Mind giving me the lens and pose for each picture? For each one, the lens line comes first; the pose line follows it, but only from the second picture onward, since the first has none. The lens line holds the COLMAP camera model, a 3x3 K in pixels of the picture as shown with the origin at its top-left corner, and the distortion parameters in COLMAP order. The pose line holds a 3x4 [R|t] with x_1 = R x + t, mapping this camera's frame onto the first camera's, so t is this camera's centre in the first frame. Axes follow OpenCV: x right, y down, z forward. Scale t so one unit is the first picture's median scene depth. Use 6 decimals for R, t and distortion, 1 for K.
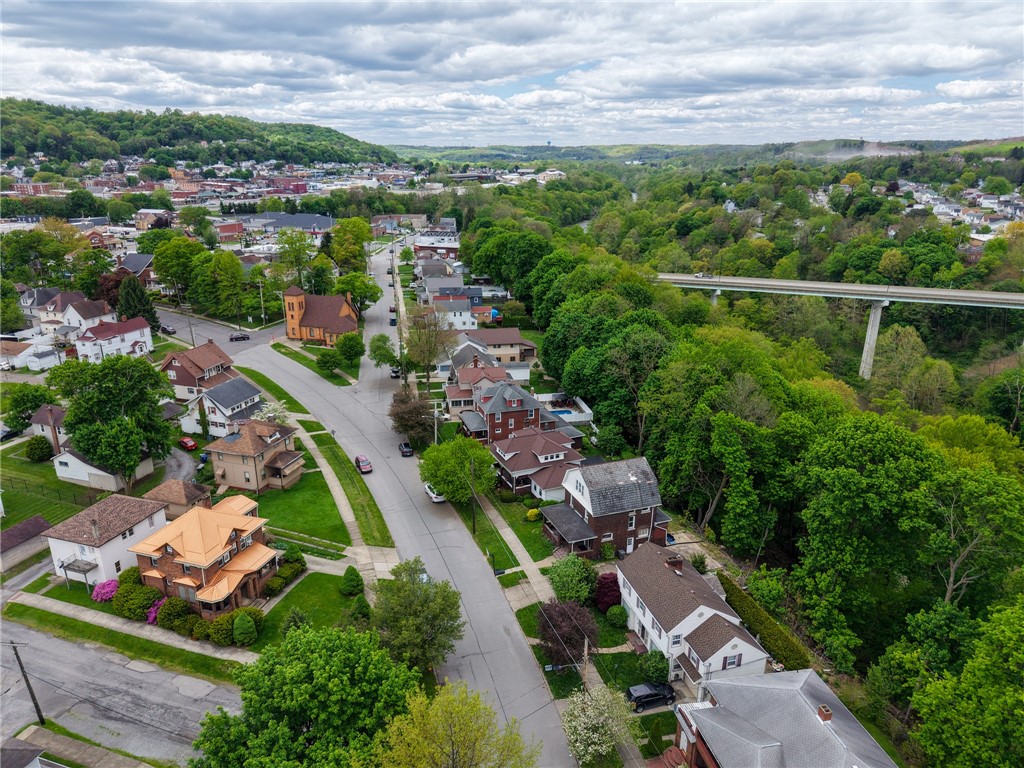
lens RADIAL K [[691.7, 0, 512.0], [0, 691.7, 384.0], [0, 0, 1]] dist [0.002119, -0.006050]
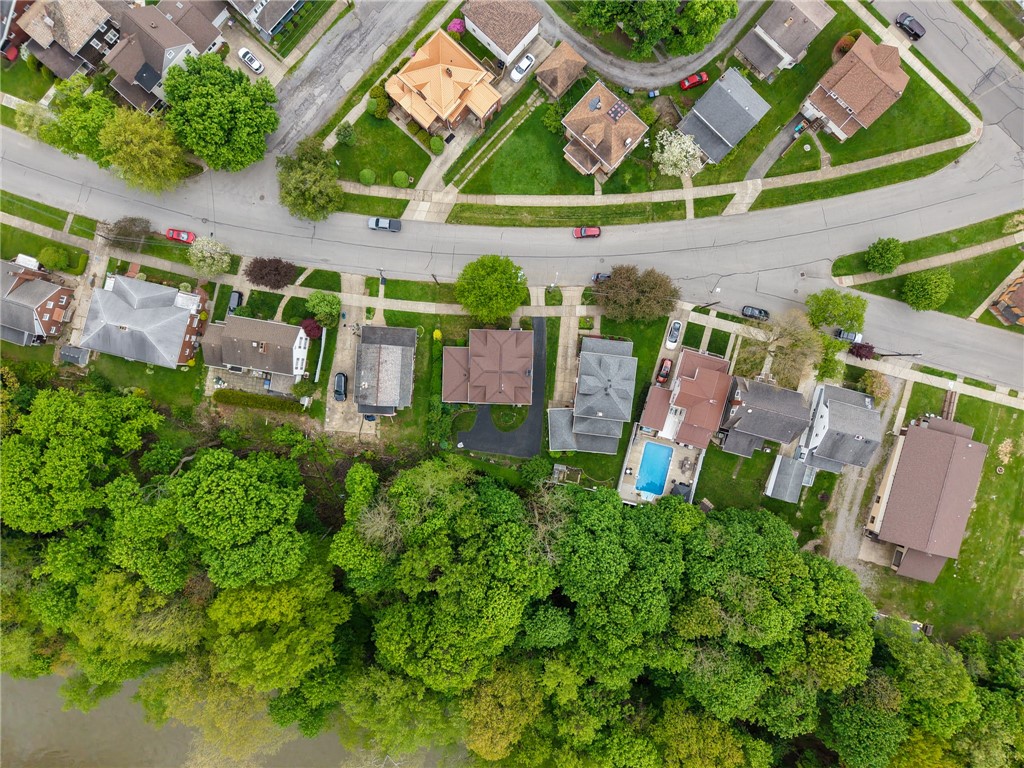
lens RADIAL K [[691.7, 0, 512.0], [0, 691.7, 384.0], [0, 0, 1]] dist [0.002119, -0.006050]
pose [[-0.421704, 0.906680, 0.009845, 0.039737], [-0.301429, -0.150420, 0.941549, -0.985249], [0.855165, 0.394088, 0.336732, 0.702620]]
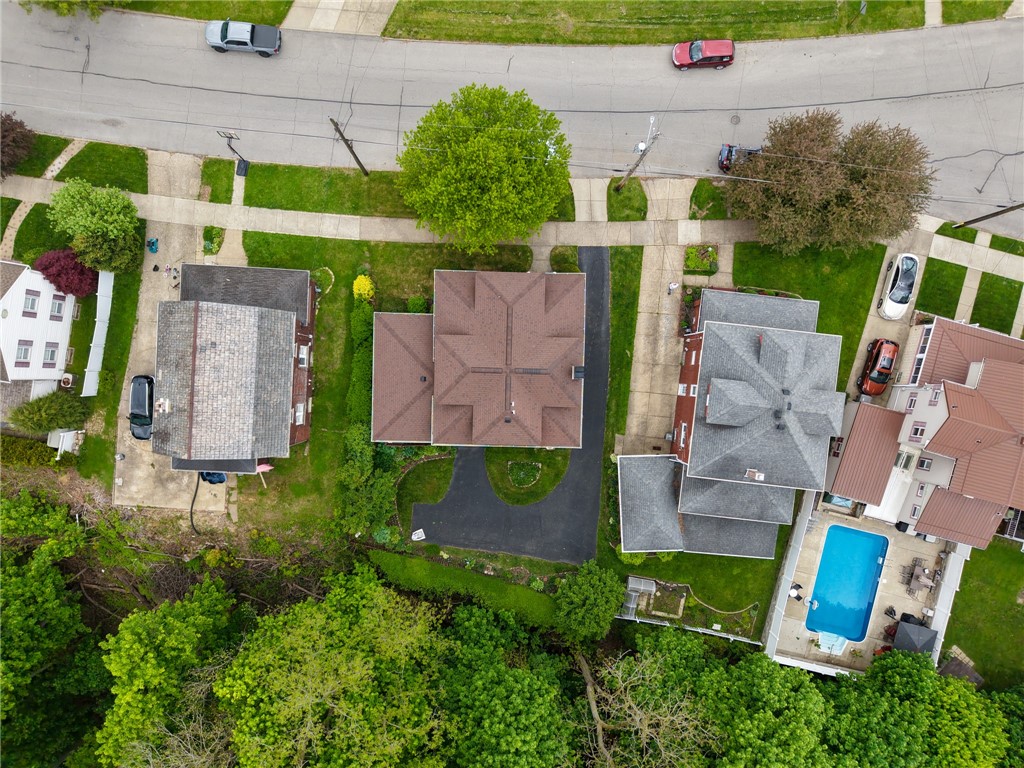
lens RADIAL K [[691.7, 0, 512.0], [0, 691.7, 384.0], [0, 0, 1]] dist [0.002119, -0.006050]
pose [[-0.418367, 0.908259, 0.005826, 0.044995], [-0.302044, -0.145172, 0.942175, -0.354318], [0.856586, 0.392415, 0.335069, 0.908459]]
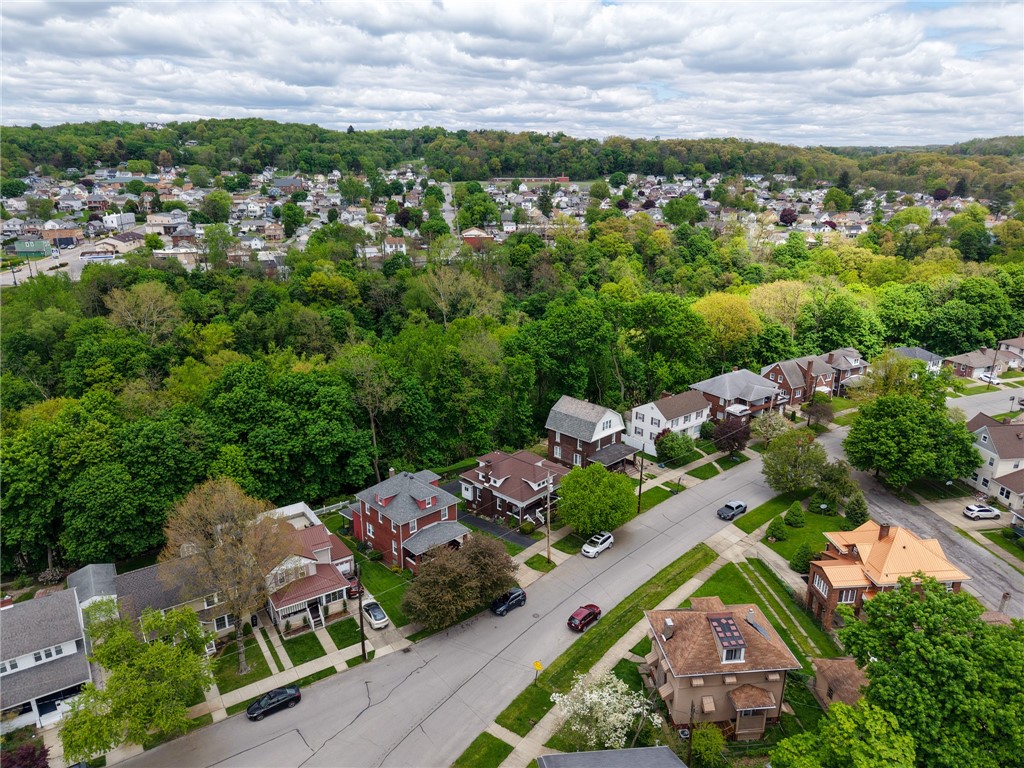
lens RADIAL K [[691.7, 0, 512.0], [0, 691.7, 384.0], [0, 0, 1]] dist [0.002119, -0.006050]
pose [[-0.407547, -0.289459, 0.866094, -0.786093], [0.276966, 0.864577, 0.419281, -0.428235], [-0.870170, 0.410755, -0.272185, 1.278863]]
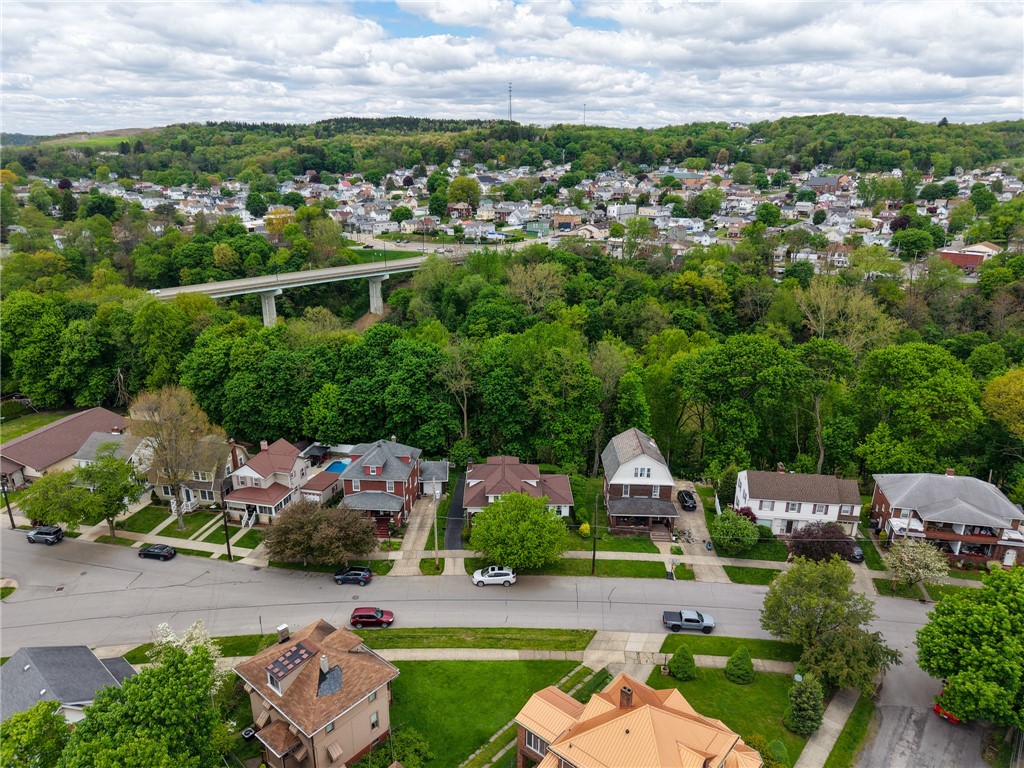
lens RADIAL K [[691.7, 0, 512.0], [0, 691.7, 384.0], [0, 0, 1]] dist [0.002119, -0.006050]
pose [[0.386930, -0.295559, 0.873459, -0.763376], [0.288271, 0.938534, 0.189879, -0.209558], [-0.875891, 0.178323, 0.448348, 0.591780]]
